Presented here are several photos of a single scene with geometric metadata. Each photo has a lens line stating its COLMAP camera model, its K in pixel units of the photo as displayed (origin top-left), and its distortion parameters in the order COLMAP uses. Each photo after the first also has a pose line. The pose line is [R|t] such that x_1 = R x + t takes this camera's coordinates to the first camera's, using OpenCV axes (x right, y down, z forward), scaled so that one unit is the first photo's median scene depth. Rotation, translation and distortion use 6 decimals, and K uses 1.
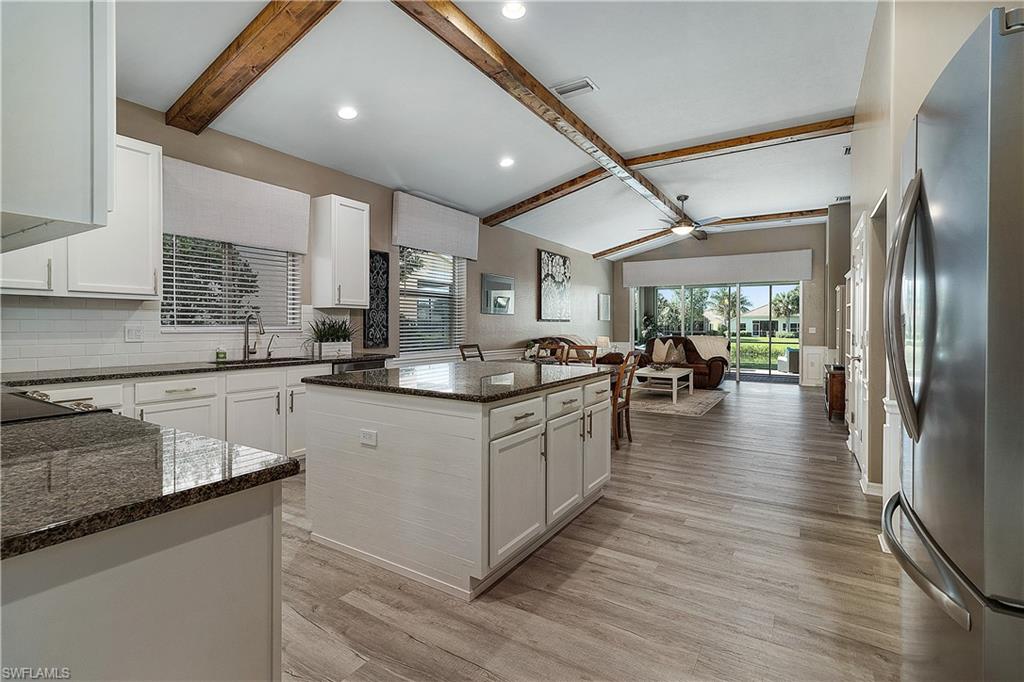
lens RADIAL K [[480.4, 0, 510.0], [0, 480.4, 331.1], [0, 0, 1]] dist [0.006759, 0.000872]
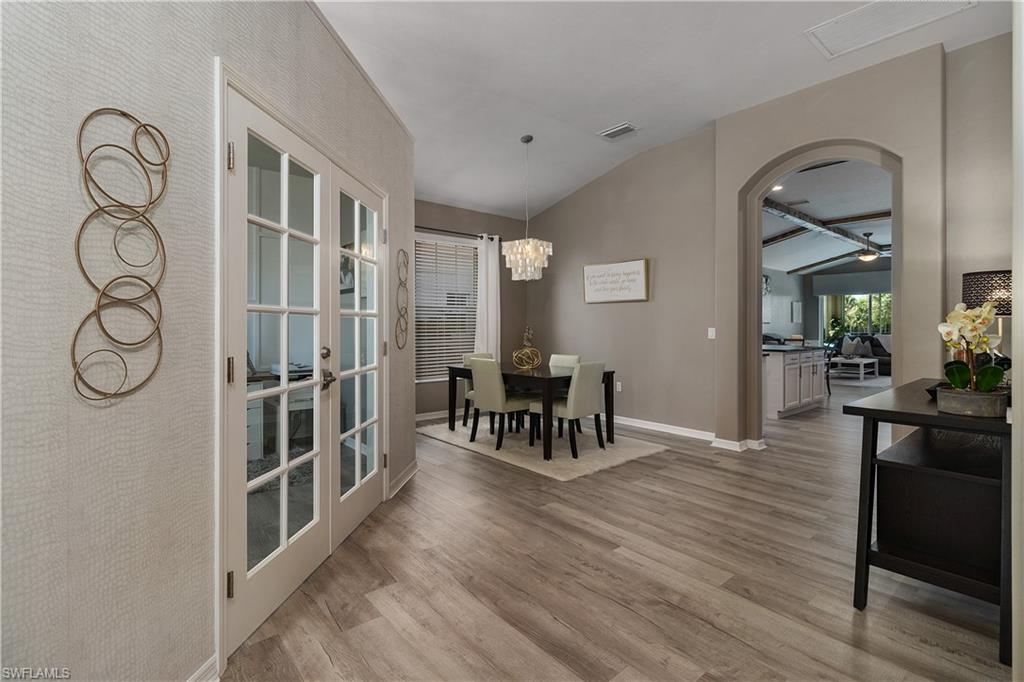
lens RADIAL K [[480.4, 0, 512.5], [0, 480.4, 330.4], [0, 0, 1]] dist [0.006759, 0.000872]
pose [[0.954858, -0.000350, -0.297064, -0.039798], [-0.001114, 0.999988, -0.004756, 0.001518], [0.297062, 0.004872, 0.954846, -0.121379]]
